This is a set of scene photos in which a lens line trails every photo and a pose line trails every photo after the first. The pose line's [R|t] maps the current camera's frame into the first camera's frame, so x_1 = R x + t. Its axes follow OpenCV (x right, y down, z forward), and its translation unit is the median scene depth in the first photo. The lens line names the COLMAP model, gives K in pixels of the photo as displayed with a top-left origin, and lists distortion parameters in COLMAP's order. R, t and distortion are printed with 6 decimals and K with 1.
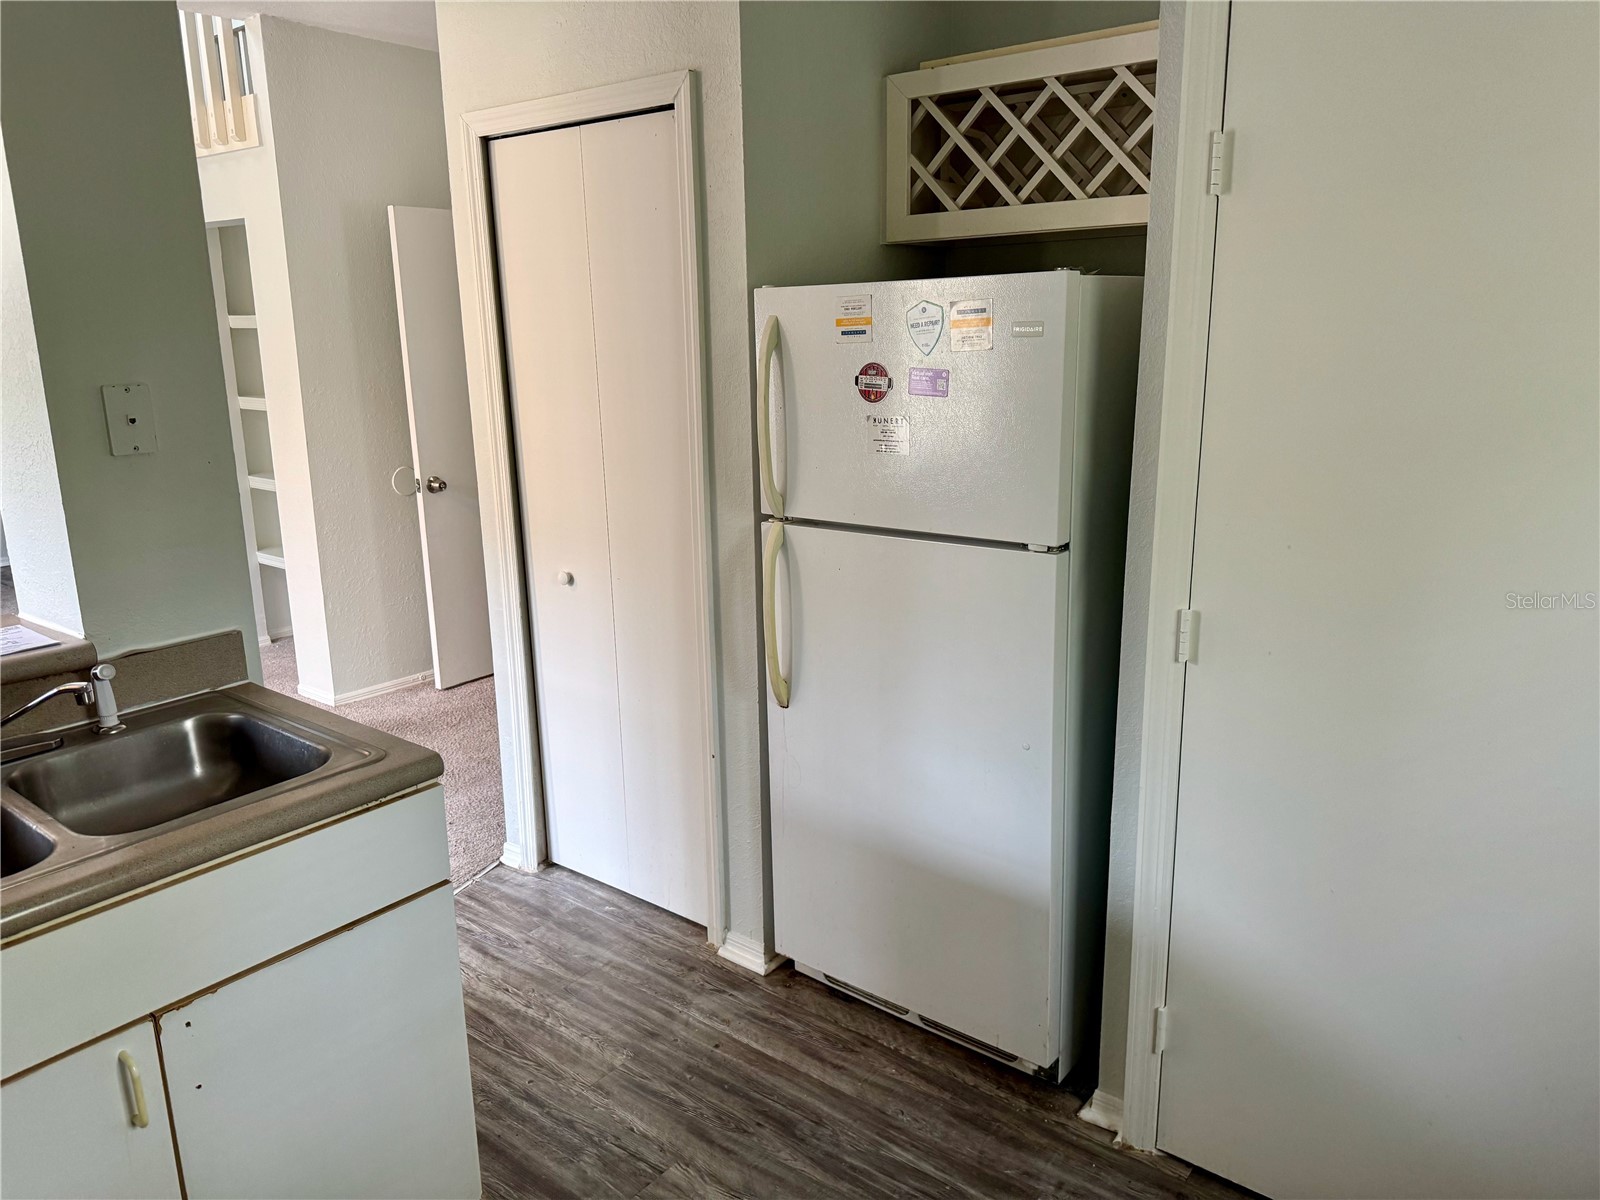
lens RADIAL K [[1135.0, 0, 800.0], [0, 1135.0, 600.0], [0, 0, 1]] dist [0.038190, -0.058228]
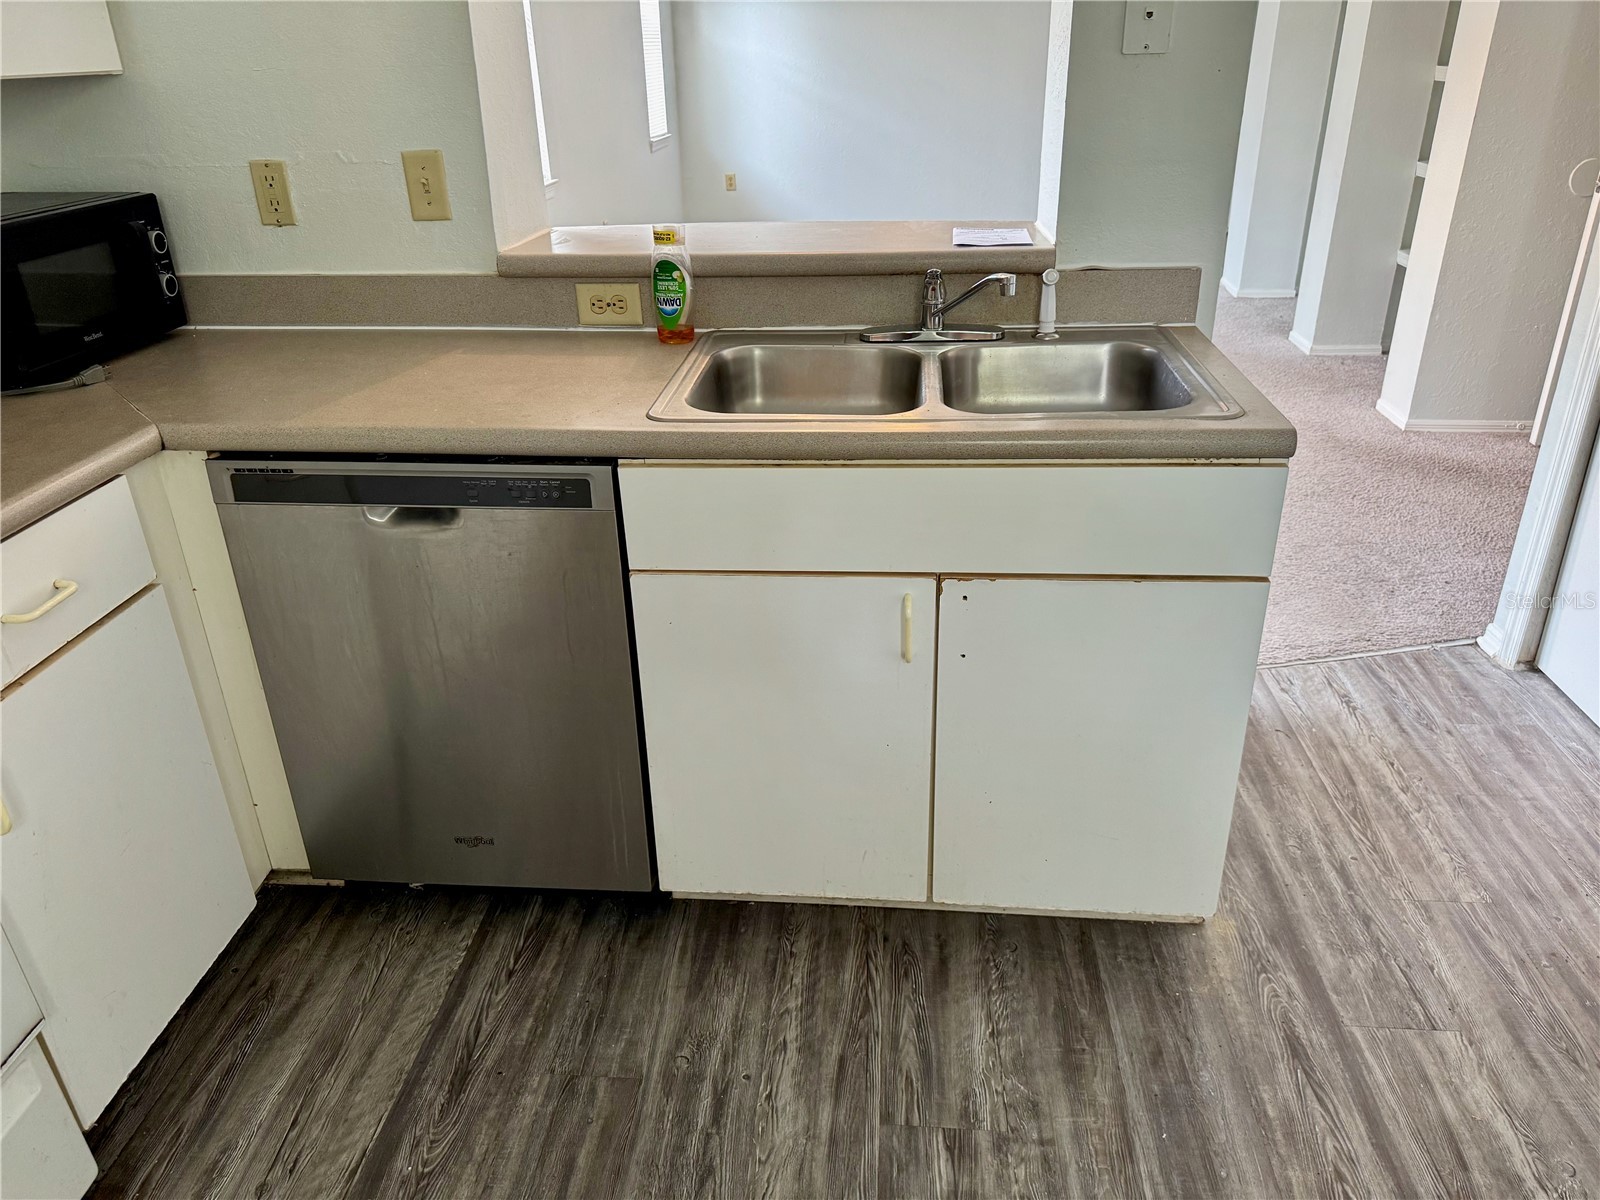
lens RADIAL K [[1135.0, 0, 800.0], [0, 1135.0, 600.0], [0, 0, 1]] dist [0.038190, -0.058228]
pose [[0.557489, 0.371112, -0.742618, 0.099723], [-0.188768, 0.927757, 0.321923, 0.032613], [0.808438, -0.039286, 0.587268, 0.137627]]
